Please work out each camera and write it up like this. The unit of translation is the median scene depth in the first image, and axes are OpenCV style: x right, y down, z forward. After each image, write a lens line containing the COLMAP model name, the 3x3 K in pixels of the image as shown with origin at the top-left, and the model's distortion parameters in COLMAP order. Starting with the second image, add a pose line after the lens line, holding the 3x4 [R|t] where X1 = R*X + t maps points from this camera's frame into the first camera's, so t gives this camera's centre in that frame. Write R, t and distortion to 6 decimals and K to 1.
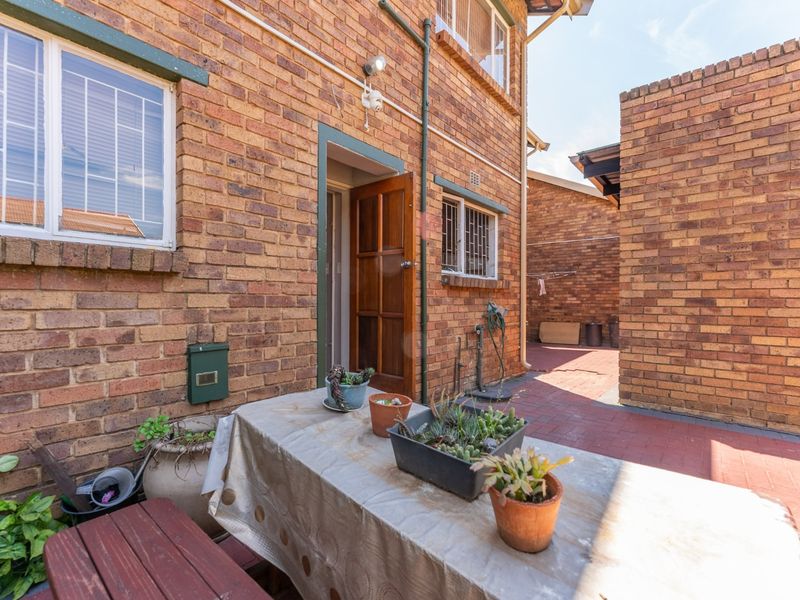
lens RADIAL K [[369.4, 0, 396.2], [0, 369.4, 300.6], [0, 0, 1]] dist [-0.000924, 0.000112]
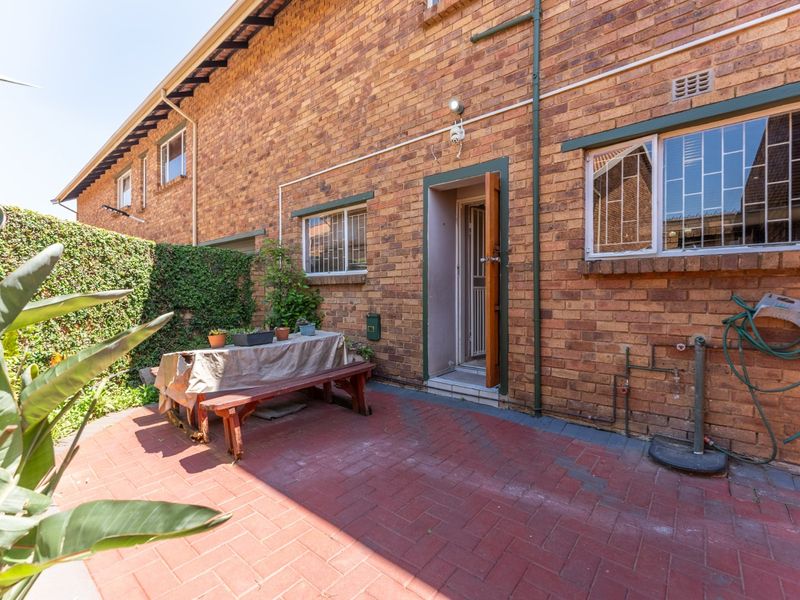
lens RADIAL K [[369.4, 0, 396.2], [0, 369.4, 300.6], [0, 0, 1]] dist [-0.000924, 0.000112]
pose [[-0.003023, 0.009592, -0.999949, 1.338420], [-0.004054, 0.999946, 0.009604, 0.012030], [0.999987, 0.004083, -0.002984, 0.897201]]
